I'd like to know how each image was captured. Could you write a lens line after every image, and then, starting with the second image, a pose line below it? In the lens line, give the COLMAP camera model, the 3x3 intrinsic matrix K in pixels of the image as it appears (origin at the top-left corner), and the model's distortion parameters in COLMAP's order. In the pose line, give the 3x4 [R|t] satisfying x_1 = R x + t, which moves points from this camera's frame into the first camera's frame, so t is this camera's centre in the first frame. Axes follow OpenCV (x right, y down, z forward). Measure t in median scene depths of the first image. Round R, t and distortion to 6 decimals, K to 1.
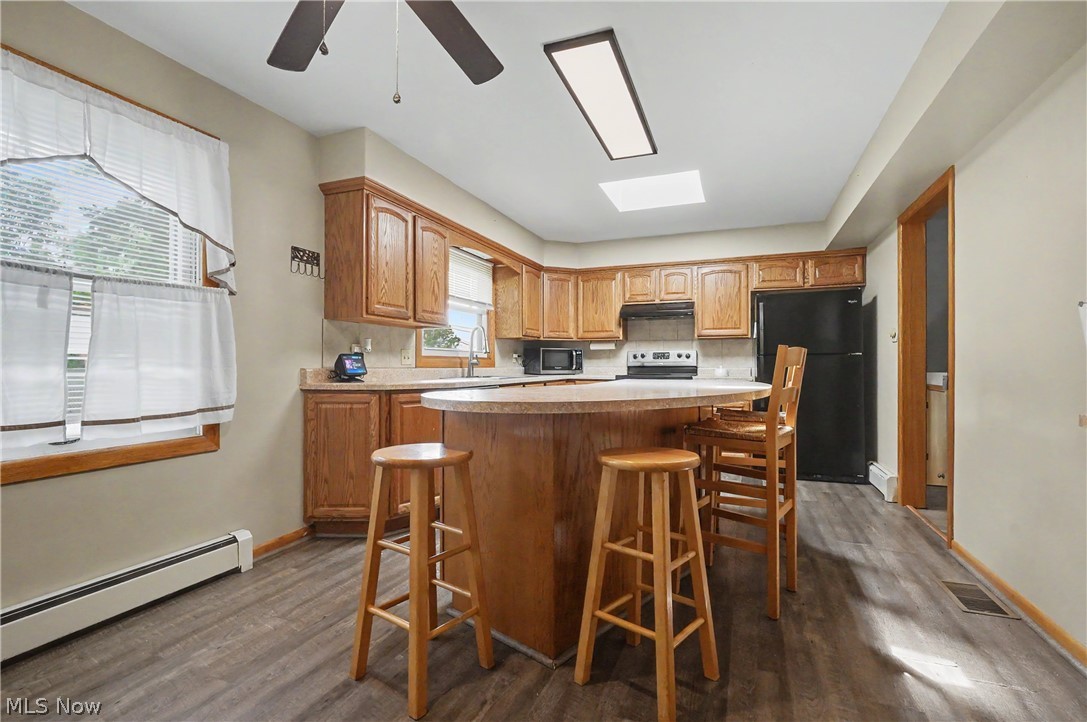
lens RADIAL K [[493.2, 0, 542.9], [0, 493.2, 362.0], [0, 0, 1]] dist [-0.010306, 0.002033]
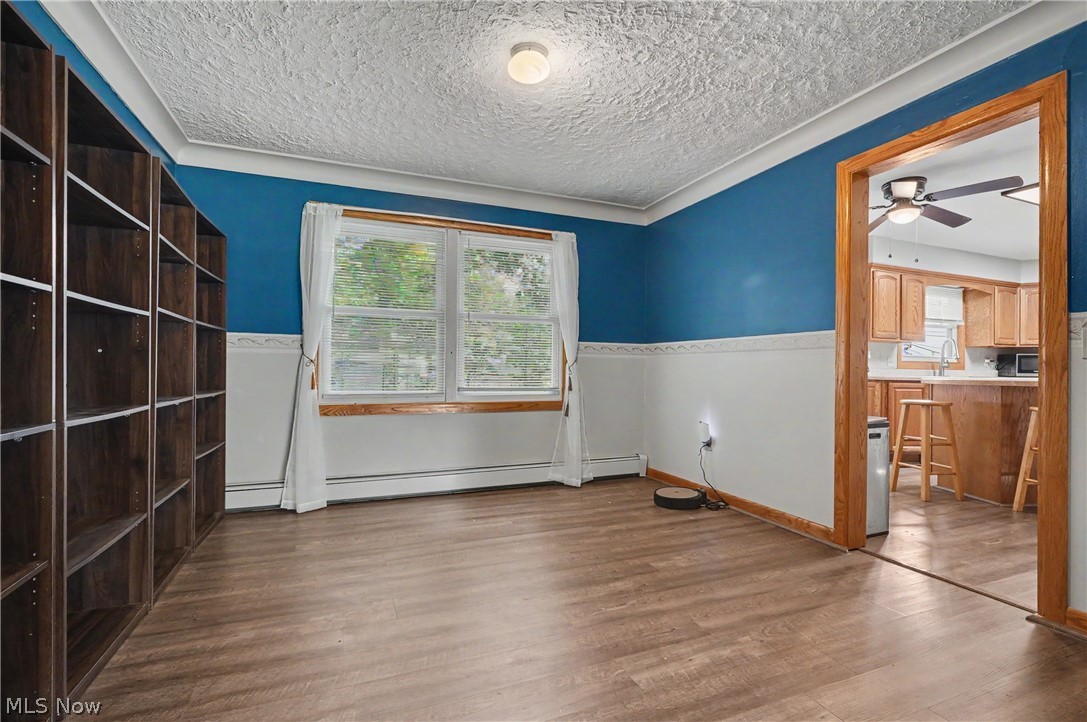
lens RADIAL K [[493.2, 0, 545.1], [0, 493.2, 365.5], [0, 0, 1]] dist [-0.010306, 0.002033]
pose [[0.693742, 0.003937, -0.720213, 0.060120], [-0.007720, 0.999968, -0.001970, 0.009924], [0.720183, 0.006927, 0.693750, -0.637897]]
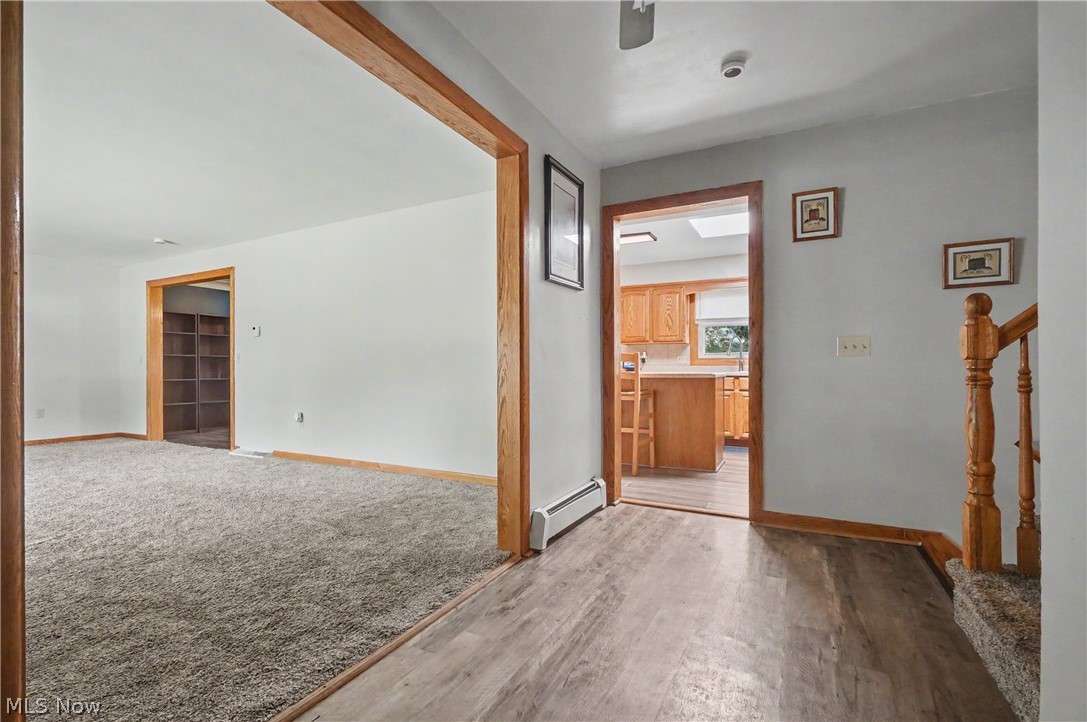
lens RADIAL K [[493.2, 0, 541.3], [0, 493.2, 367.1], [0, 0, 1]] dist [-0.010306, 0.002033]
pose [[-0.101477, -0.001030, -0.994837, 1.184600], [0.006368, 0.999978, -0.001685, 0.012833], [0.994817, -0.006506, -0.101469, 0.506503]]
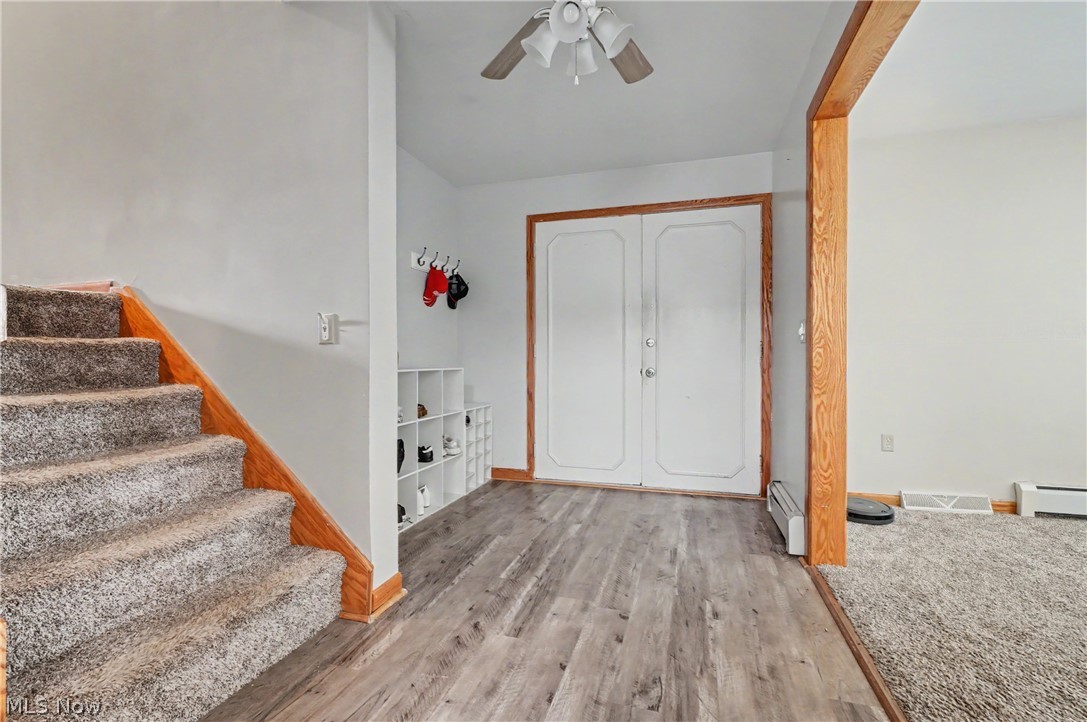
lens RADIAL K [[493.2, 0, 540.9], [0, 493.2, 364.2], [0, 0, 1]] dist [-0.010306, 0.002033]
pose [[-0.086468, -0.013444, 0.996164, 0.589660], [-0.002636, 0.999909, 0.013266, 0.013121], [-0.996251, -0.001479, -0.086495, 0.587494]]
